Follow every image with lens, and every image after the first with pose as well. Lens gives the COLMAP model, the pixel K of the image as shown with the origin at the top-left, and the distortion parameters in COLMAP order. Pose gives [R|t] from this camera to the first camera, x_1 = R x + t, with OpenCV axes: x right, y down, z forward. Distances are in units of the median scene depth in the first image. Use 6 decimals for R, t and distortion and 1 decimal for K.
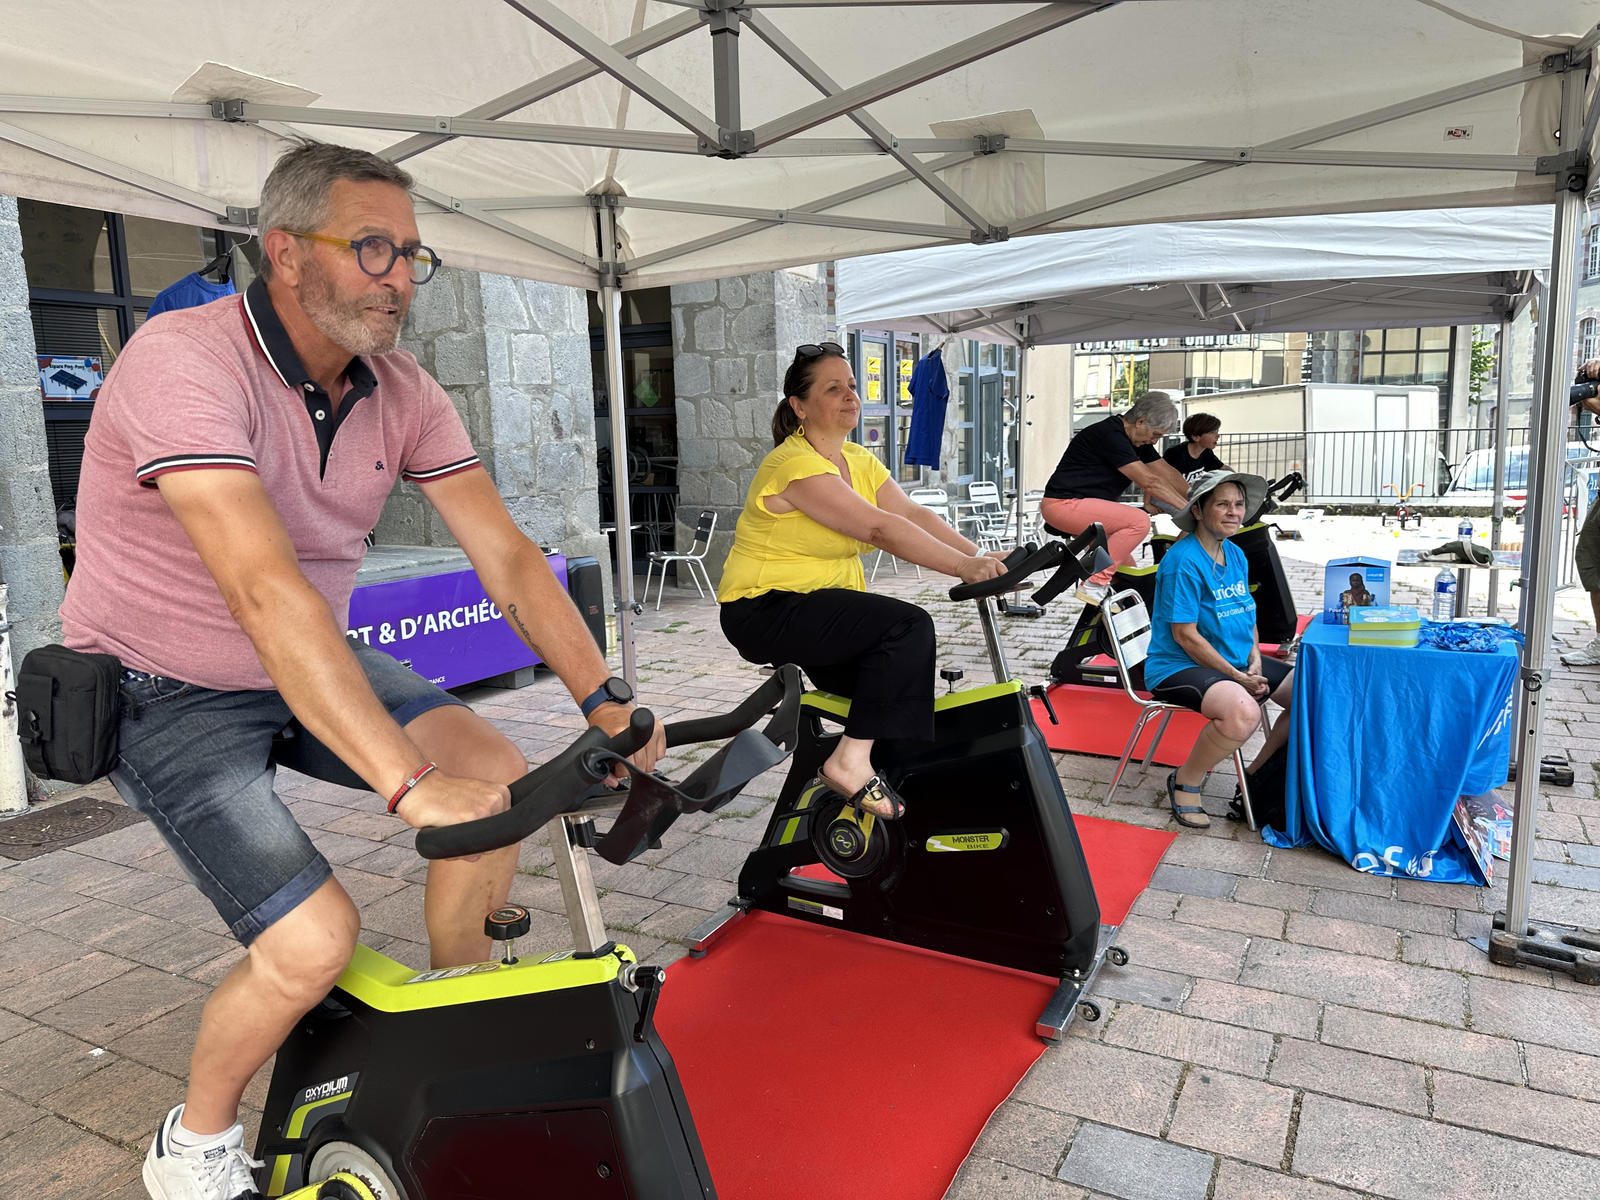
lens RADIAL K [[1118.3, 0, 776.9], [0, 1118.3, 600.5], [0, 0, 1]] dist [0.075761, -0.076314]
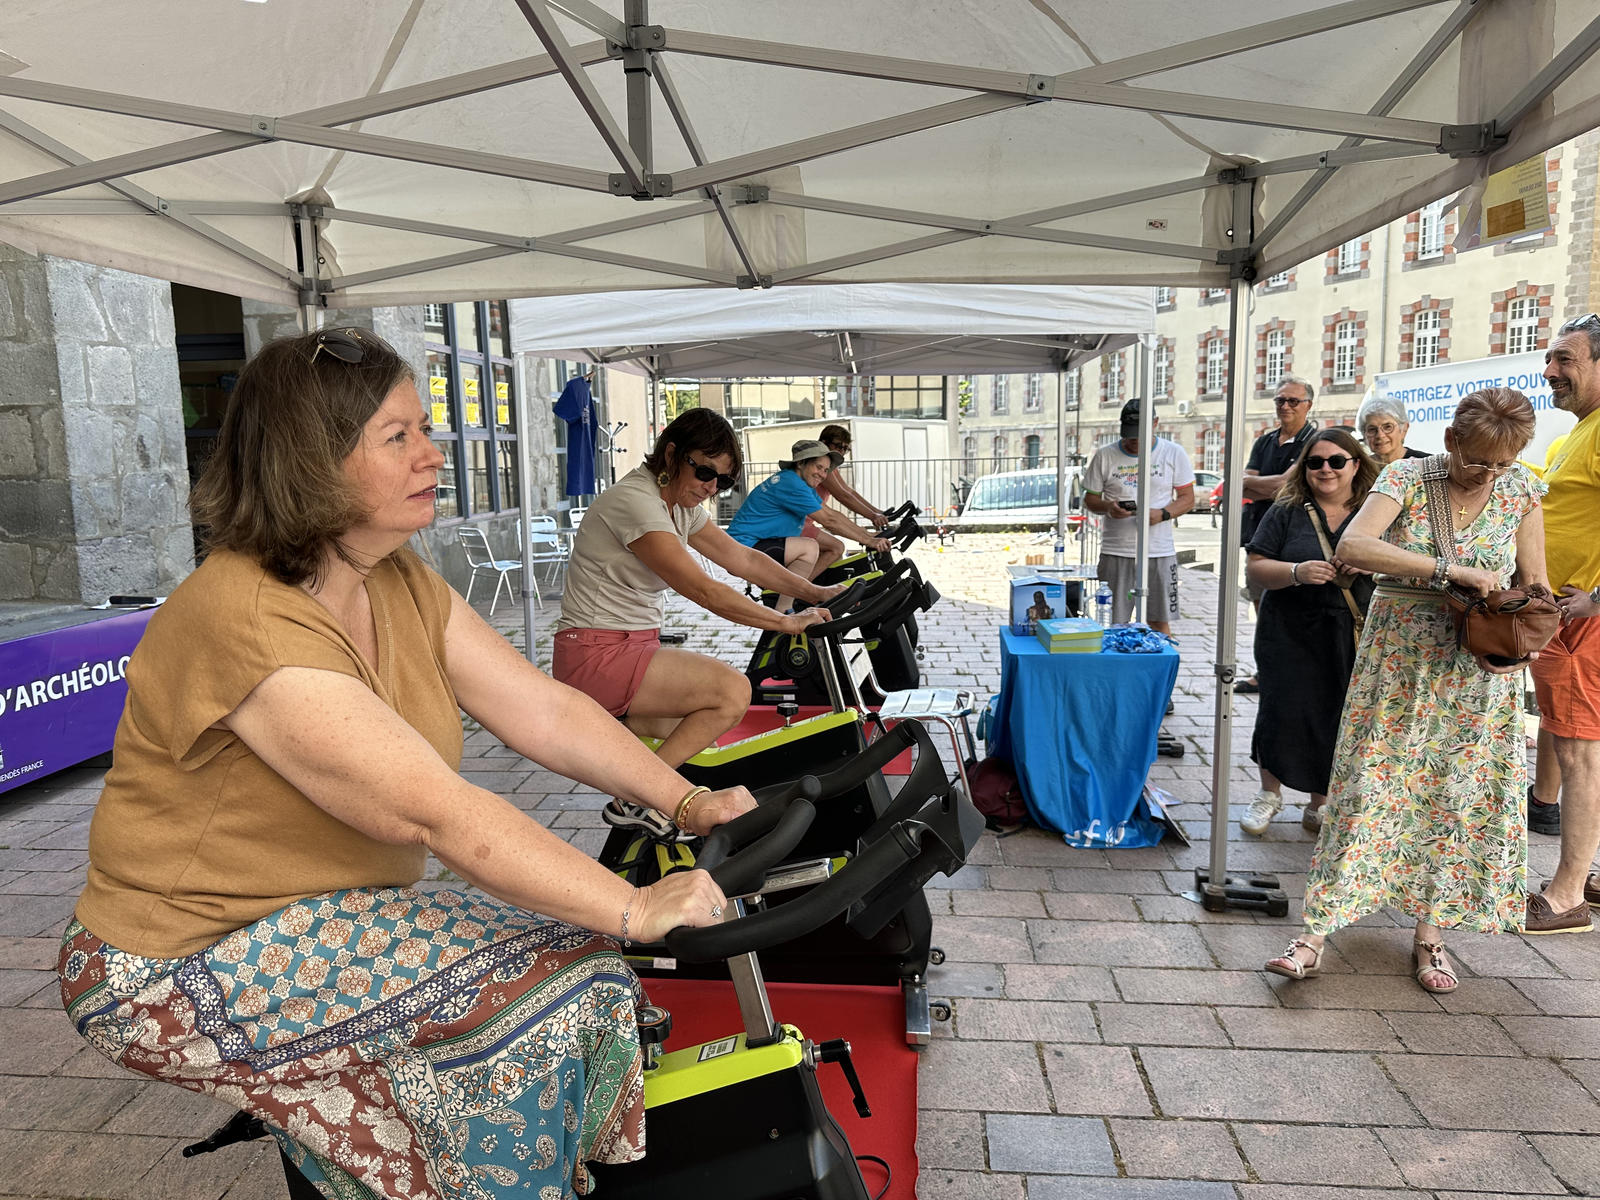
lens RADIAL K [[1133.8, 0, 765.3], [0, 1133.8, 606.4], [0, 0, 1]] dist [0.073040, -0.102394]
pose [[0.923842, -0.048962, 0.379629, -0.215138], [0.055049, 0.998470, -0.005186, -0.020199], [-0.378794, 0.025689, 0.925124, 0.038991]]
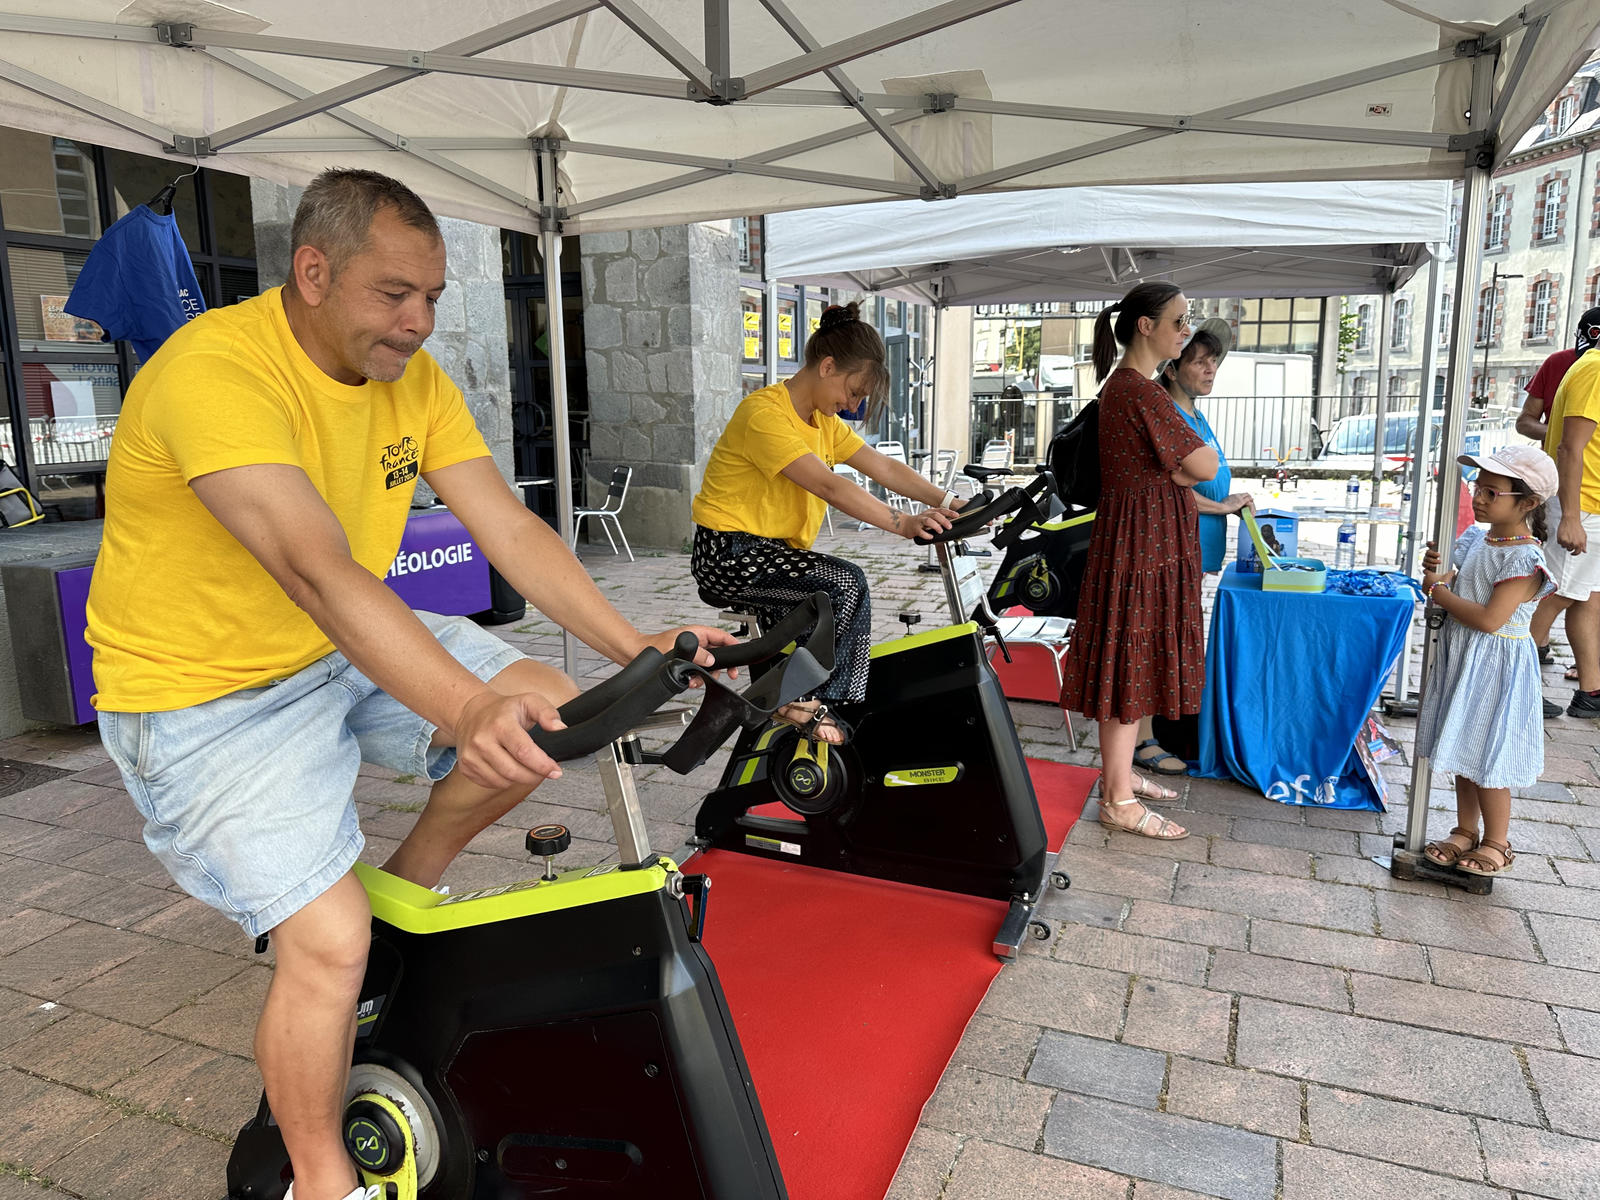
lens RADIAL K [[1124.1, 0, 784.5], [0, 1124.1, 587.2], [0, 0, 1]] dist [0.091928, -0.102746]
pose [[0.994862, -0.001073, 0.101233, -0.056330], [-0.001229, 0.999742, 0.022679, 0.012661], [-0.101231, -0.022687, 0.994604, -0.023406]]
